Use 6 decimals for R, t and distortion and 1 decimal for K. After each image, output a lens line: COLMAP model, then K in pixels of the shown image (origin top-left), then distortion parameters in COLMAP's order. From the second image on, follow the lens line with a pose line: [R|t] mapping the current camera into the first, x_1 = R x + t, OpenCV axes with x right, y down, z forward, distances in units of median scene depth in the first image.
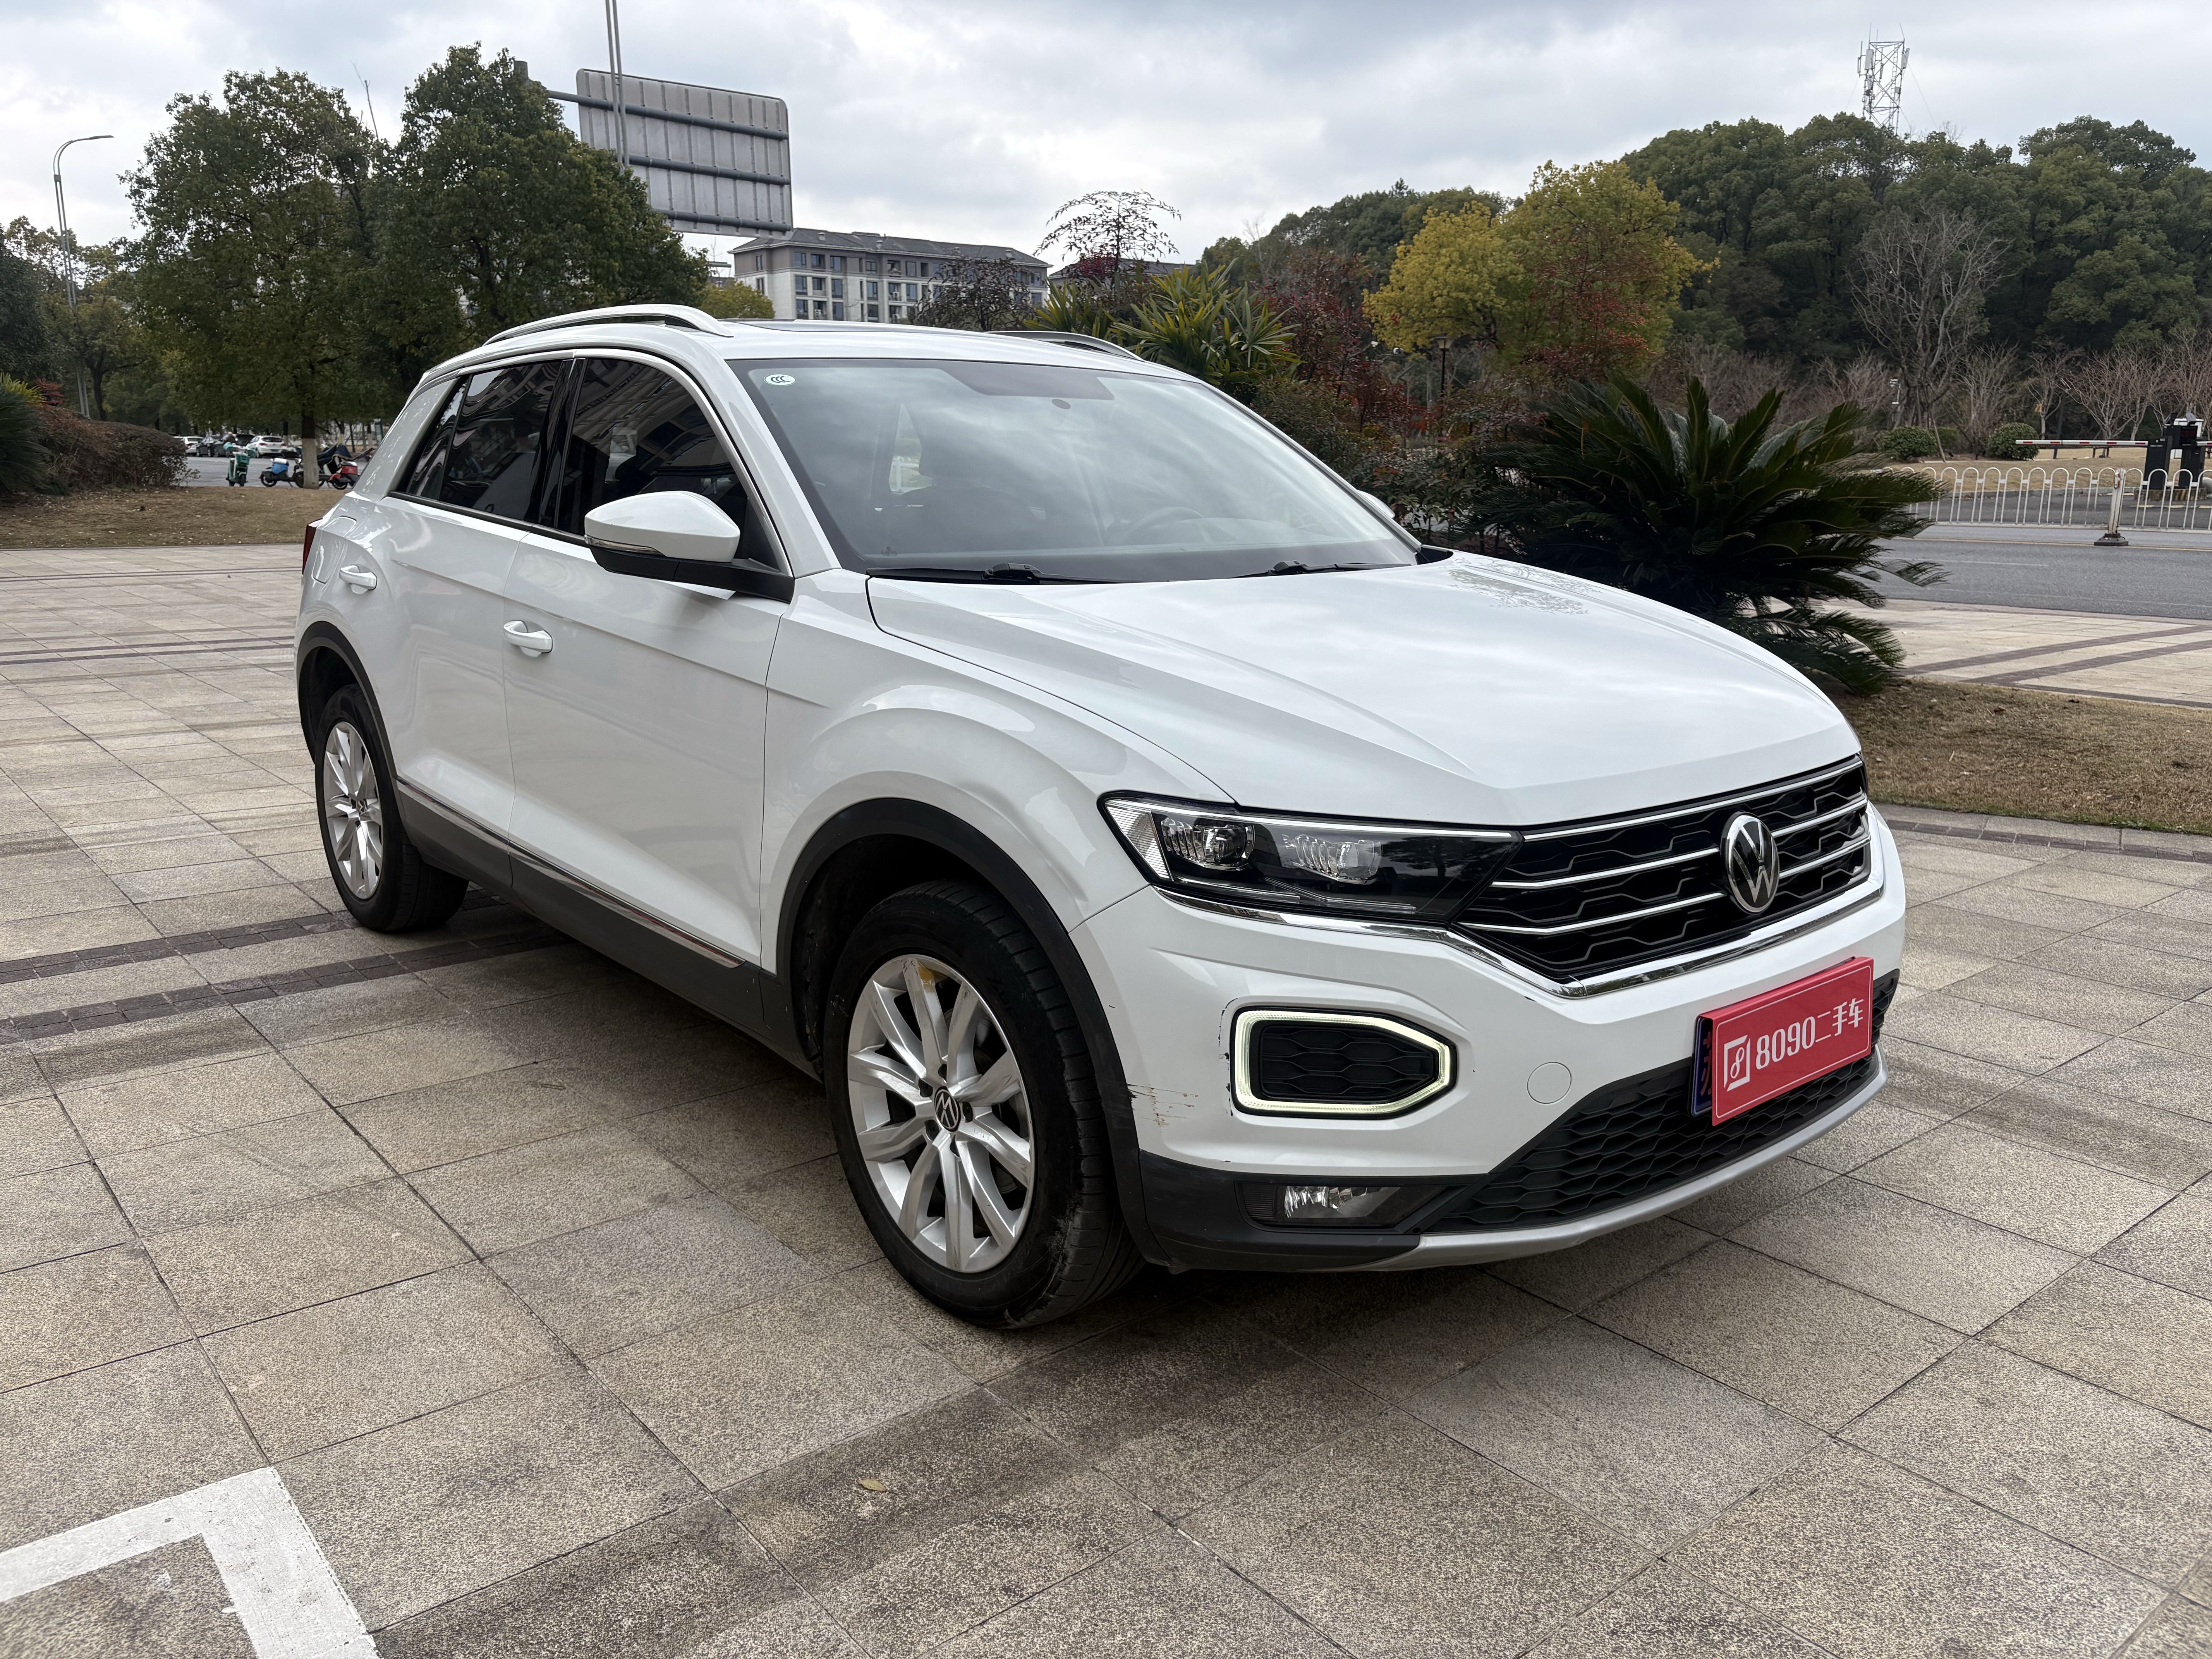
lens RADIAL K [[1669.7, 0, 1107.7], [0, 1669.7, 828.5], [0, 0, 1]] dist [0.053150, -0.060372]
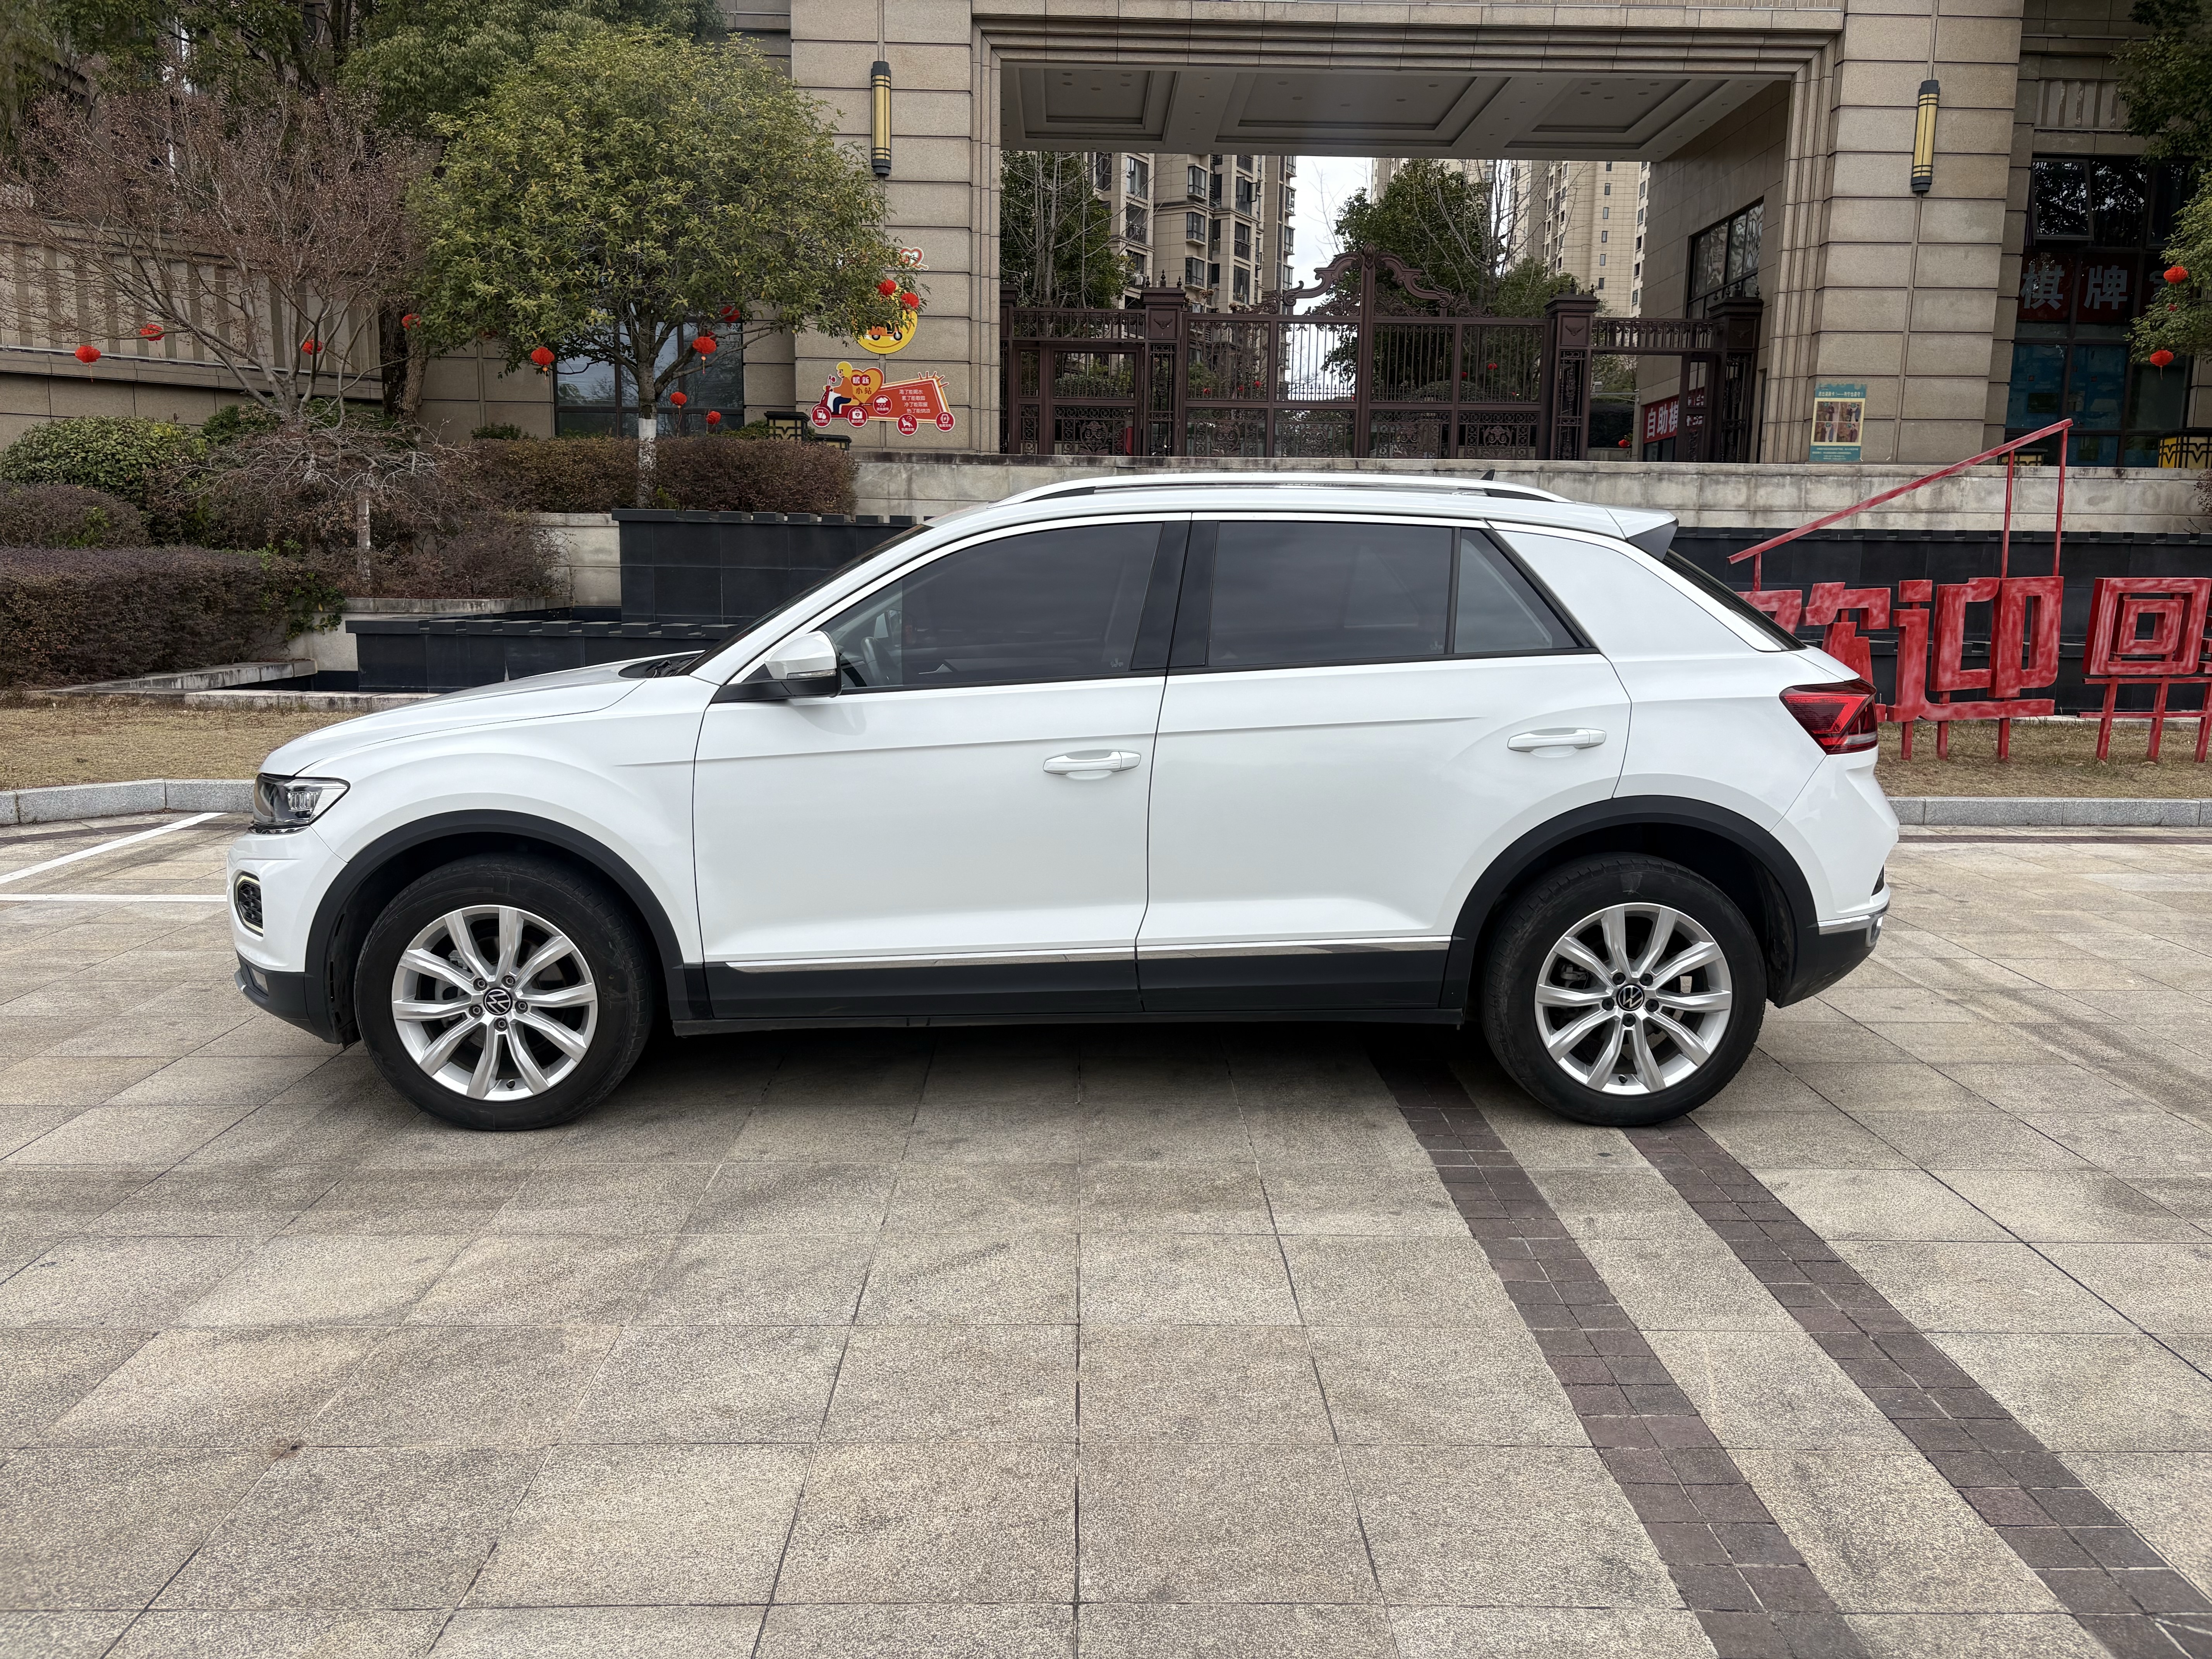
lens RADIAL K [[1669.7, 0, 1104.1], [0, 1669.7, 842.5], [0, 0, 1]] dist [0.053150, -0.060372]
pose [[-0.622861, 0.119781, -0.773108, 0.920132], [-0.182933, 0.938515, 0.292790, -0.458091], [0.760644, 0.323795, -0.562652, 1.955066]]
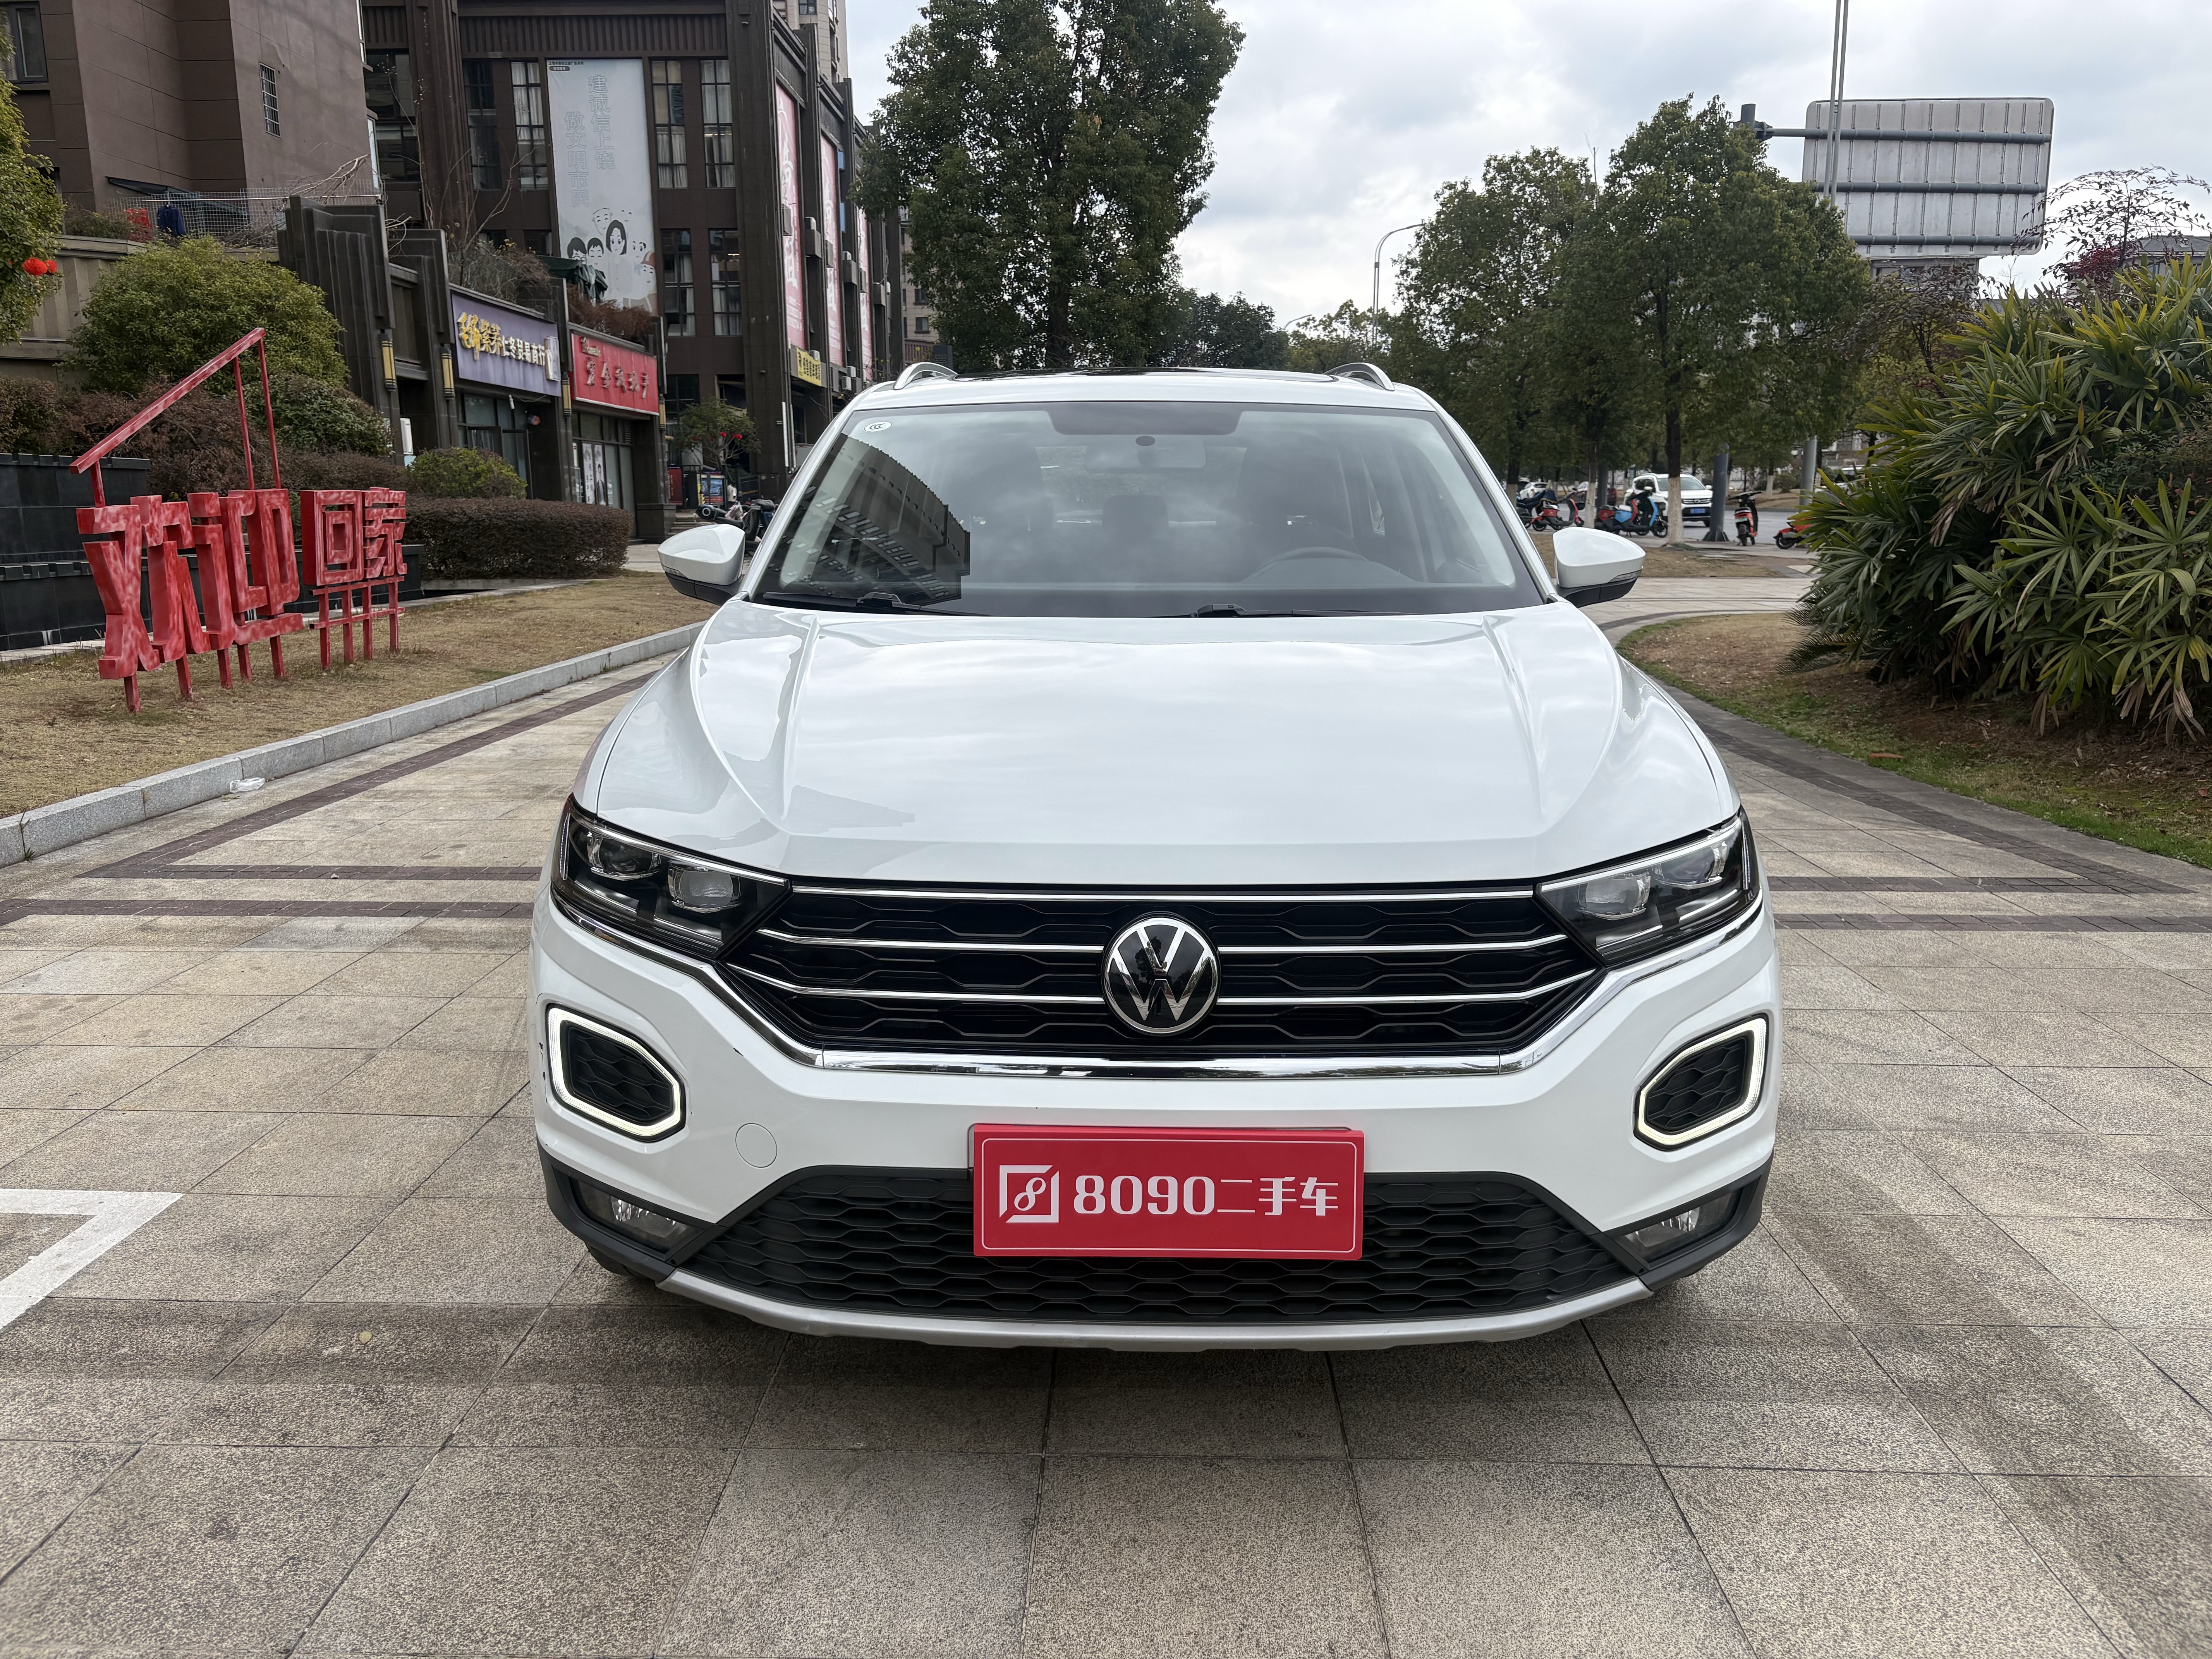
lens RADIAL K [[1669.7, 0, 1102.5], [0, 1669.7, 820.8], [0, 0, 1]] dist [0.053150, -0.060372]
pose [[0.753620, 0.118872, -0.646472, 0.611581], [-0.137015, 0.990316, 0.022374, -0.048109], [0.642872, 0.071715, 0.762609, 0.235672]]
